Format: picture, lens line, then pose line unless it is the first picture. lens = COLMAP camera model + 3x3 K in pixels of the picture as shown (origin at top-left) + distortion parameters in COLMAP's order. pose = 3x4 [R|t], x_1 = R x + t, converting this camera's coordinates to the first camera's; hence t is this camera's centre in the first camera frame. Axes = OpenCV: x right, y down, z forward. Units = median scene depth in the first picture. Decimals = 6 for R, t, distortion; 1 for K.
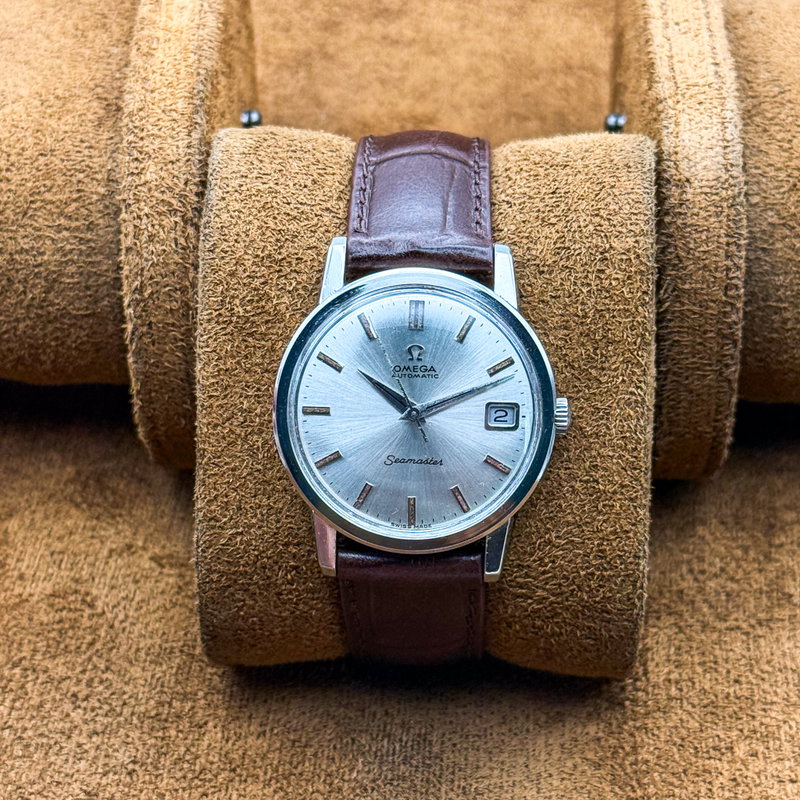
lens RADIAL K [[2255.8, 0, 400.0], [0, 2255.8, 400.0], [0, 0, 1]] dist [0.171132, 0.706125]
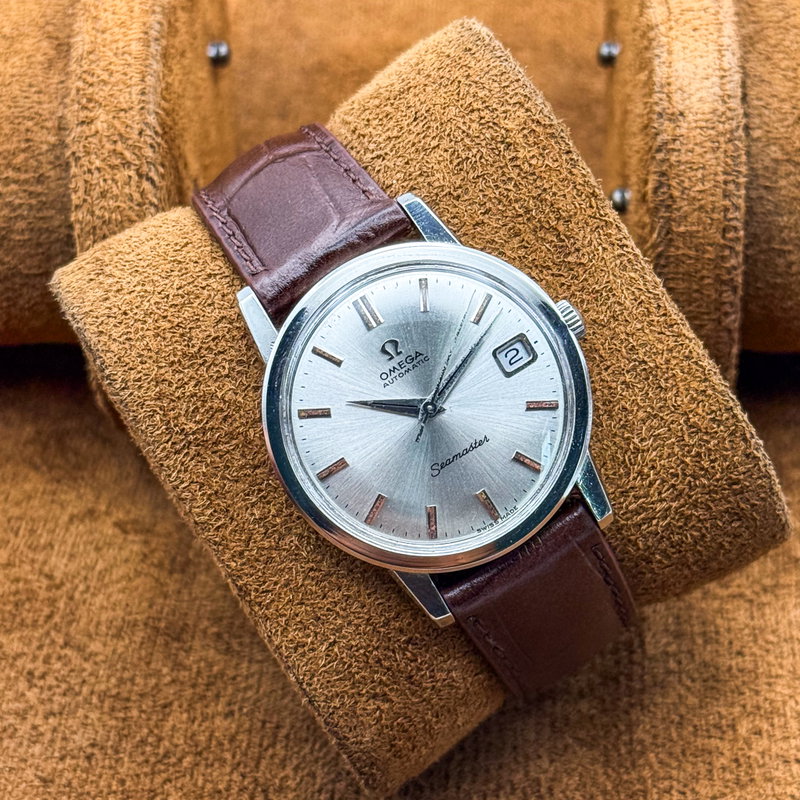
lens RADIAL K [[2255.8, 0, 400.0], [0, 2255.8, 400.0], [0, 0, 1]] dist [0.171132, 0.706125]
pose [[0.830339, -0.550984, 0.083393, -0.071112], [0.555086, 0.830990, -0.036544, 0.027848], [-0.049164, 0.076635, 0.995846, 0.137692]]
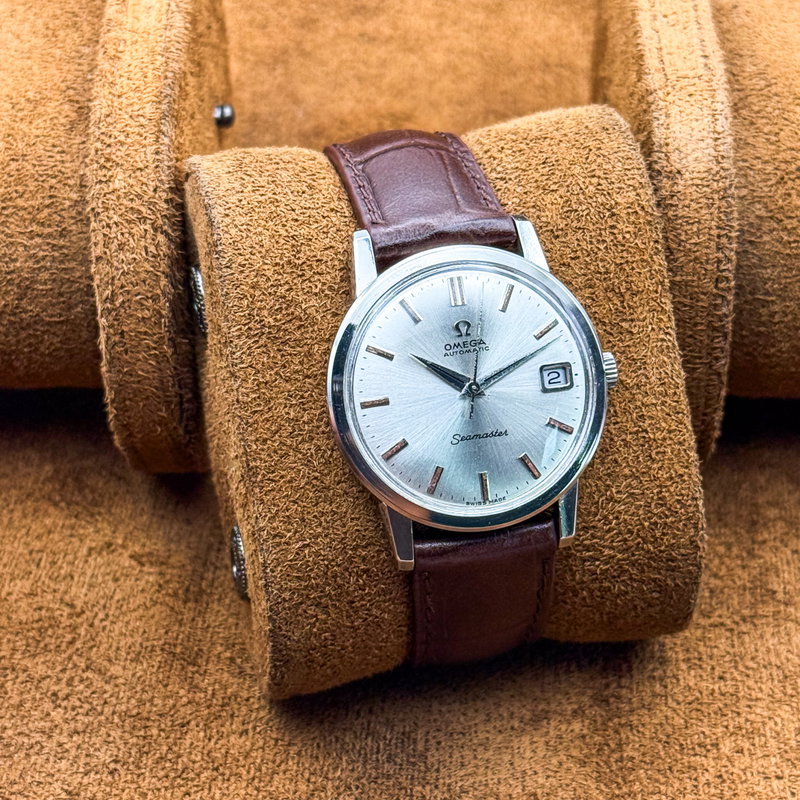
lens RADIAL K [[2255.8, 0, 400.0], [0, 2255.8, 400.0], [0, 0, 1]] dist [0.171132, 0.706125]
pose [[0.961958, -0.160296, 0.221230, -0.239483], [0.177876, 0.982108, -0.061842, 0.065157], [-0.207358, 0.098840, 0.973259, 0.035108]]
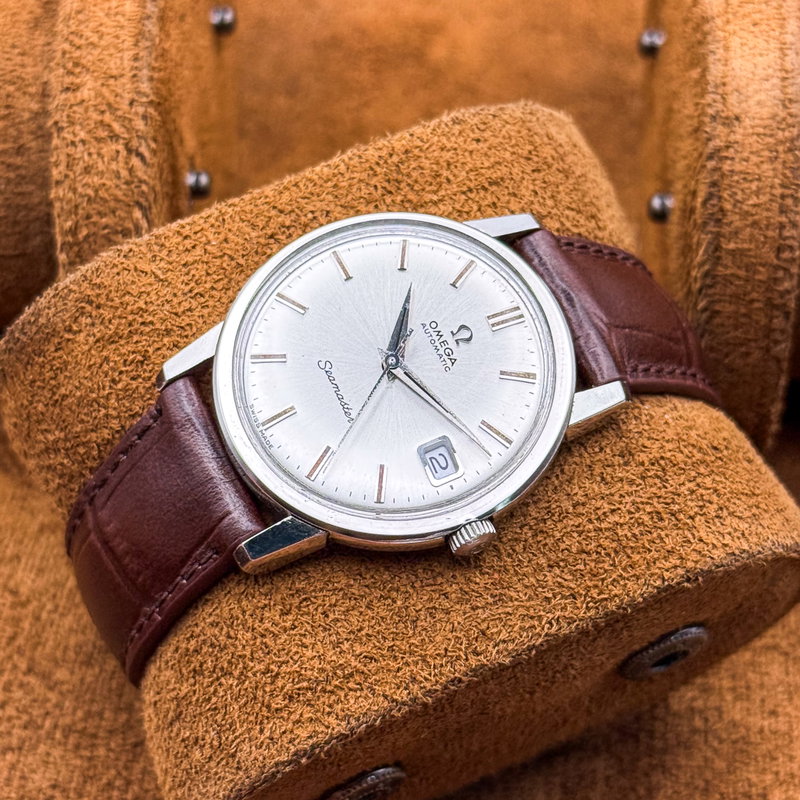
lens RADIAL K [[2255.8, 0, 400.0], [0, 2255.8, 400.0], [0, 0, 1]] dist [0.171132, 0.706125]
pose [[0.444246, 0.838031, -0.316780, 0.259835], [-0.894132, 0.392494, -0.215583, 0.173368], [-0.056331, 0.379015, 0.923674, 0.270037]]
